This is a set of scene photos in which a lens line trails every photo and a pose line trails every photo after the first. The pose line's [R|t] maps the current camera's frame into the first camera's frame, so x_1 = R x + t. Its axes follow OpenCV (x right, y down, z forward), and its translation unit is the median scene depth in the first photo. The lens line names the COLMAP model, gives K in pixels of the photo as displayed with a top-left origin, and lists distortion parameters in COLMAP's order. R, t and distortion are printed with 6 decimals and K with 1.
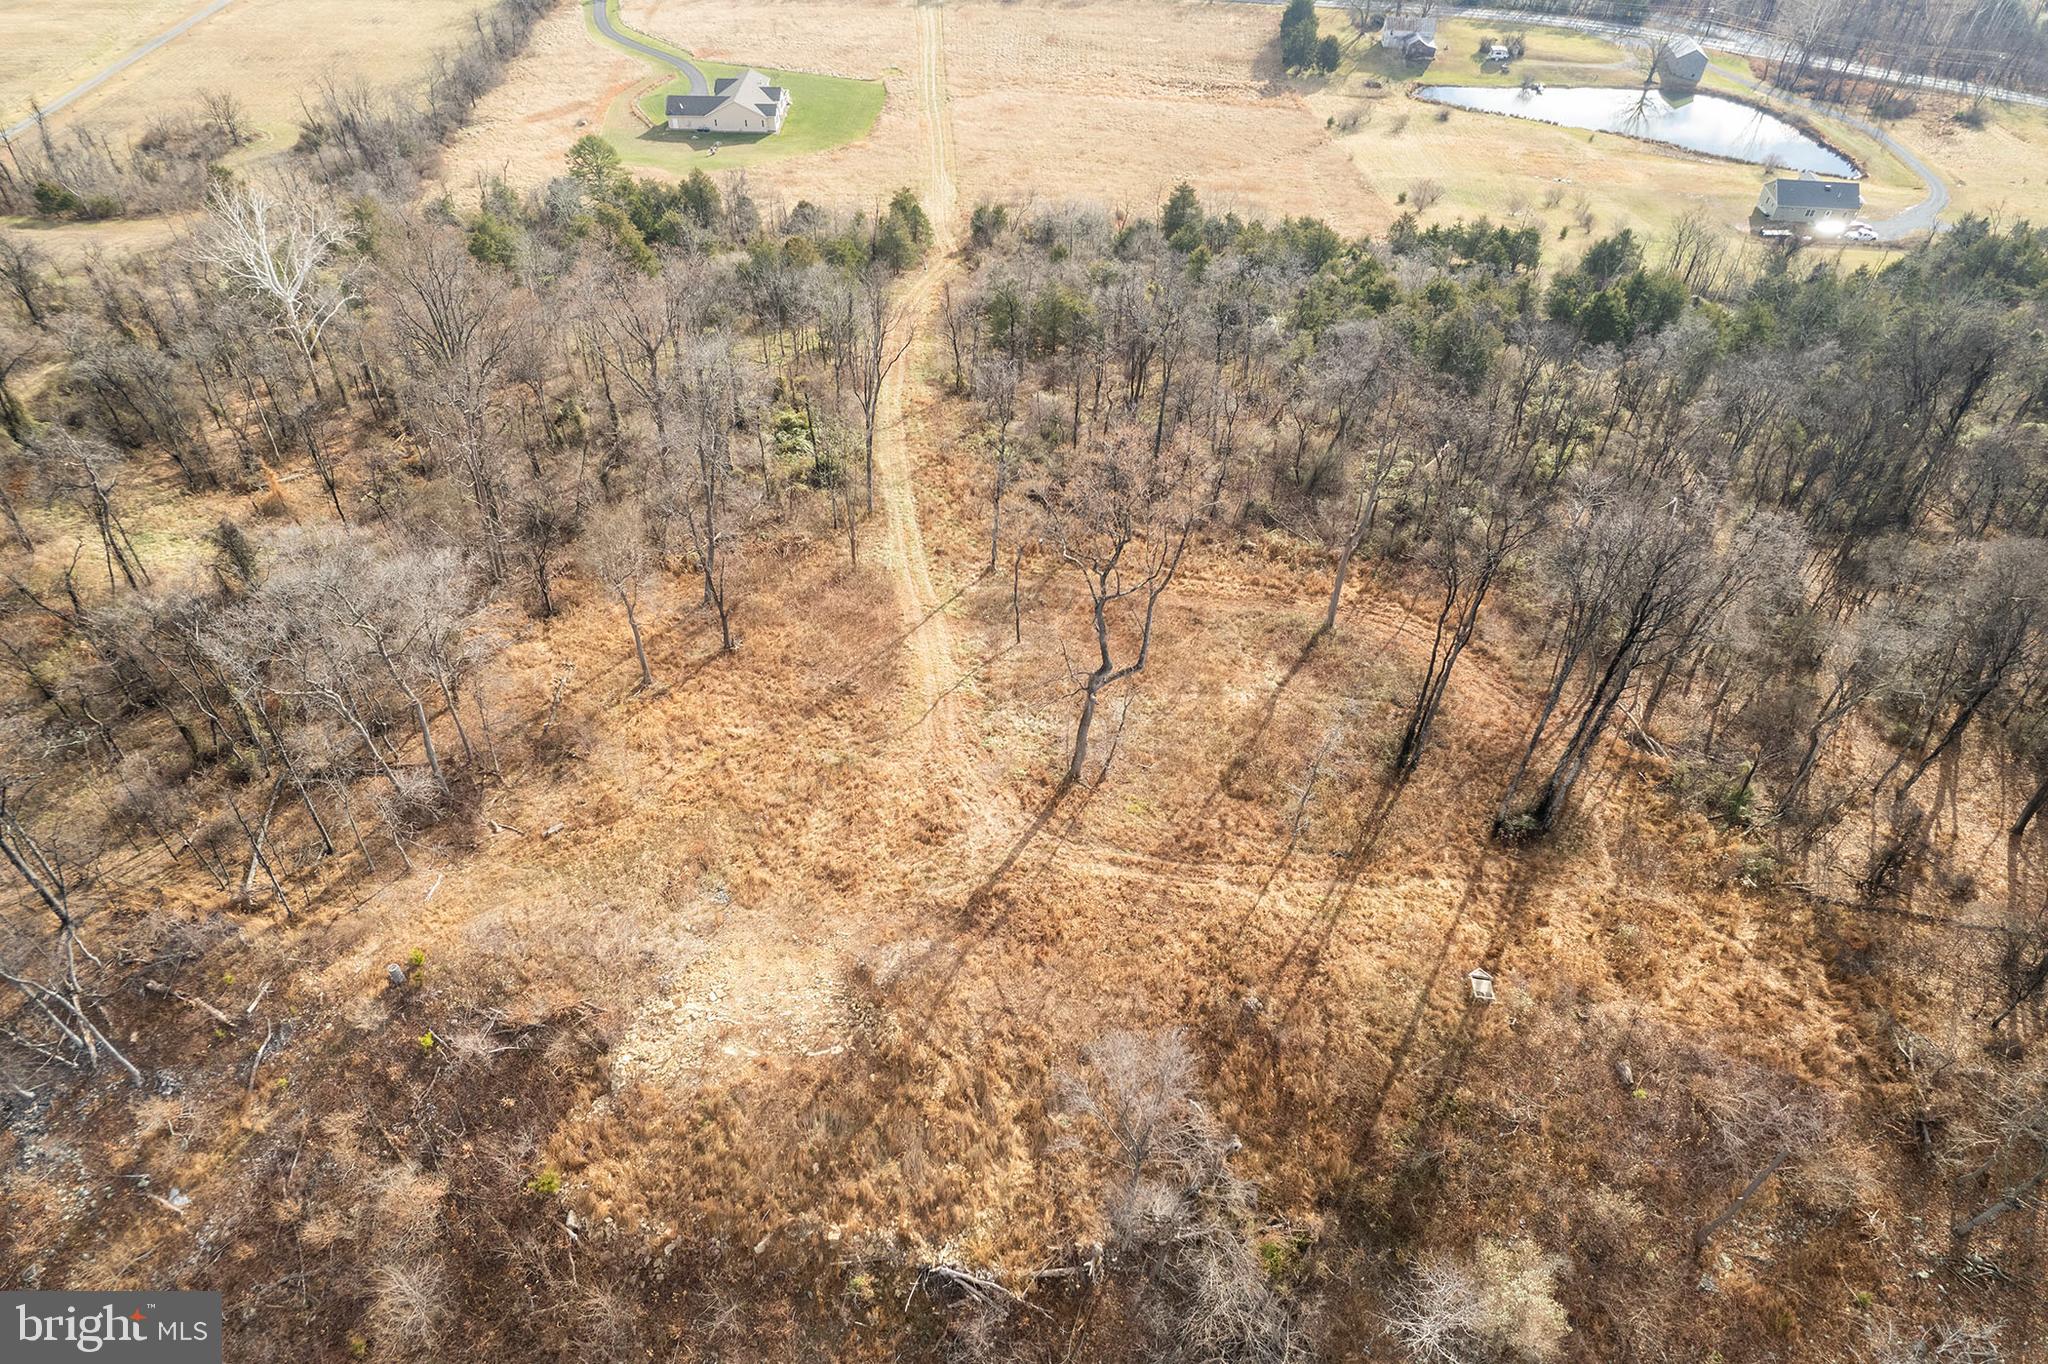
lens RADIAL K [[1303.8, 0, 1009.4], [0, 1303.8, 689.2], [0, 0, 1]] dist [-0.077187, 0.068418]
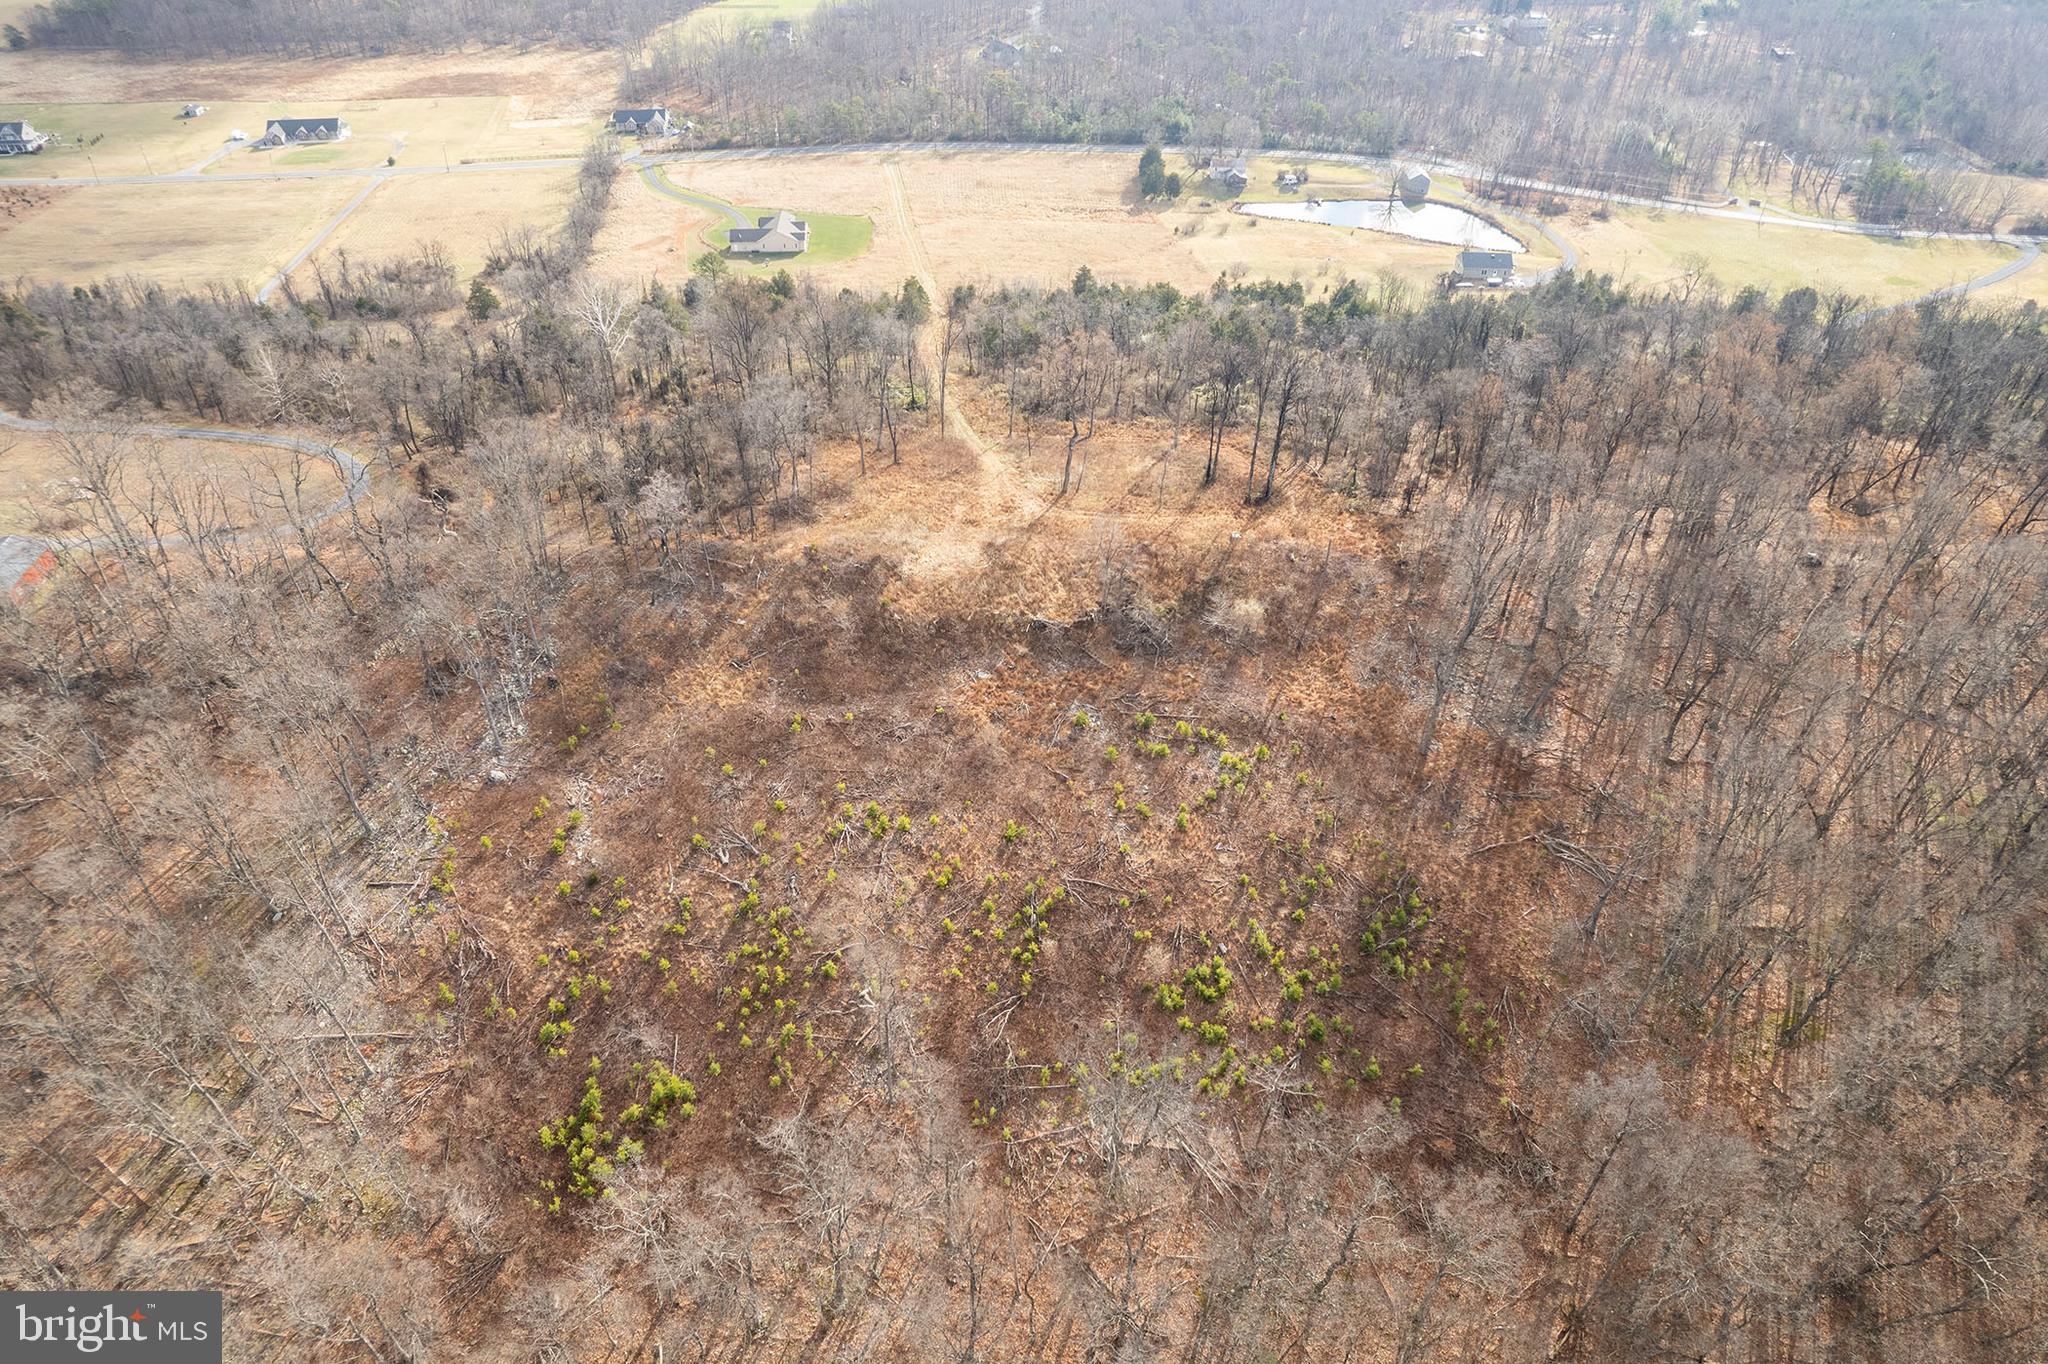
lens RADIAL K [[1303.8, 0, 1023.4], [0, 1303.8, 690.3], [0, 0, 1]] dist [-0.077187, 0.068418]
pose [[0.994867, -0.066198, 0.076536, -0.101957], [0.073009, 0.993271, -0.089904, 0.284007], [-0.070070, 0.095030, 0.993005, -0.570605]]
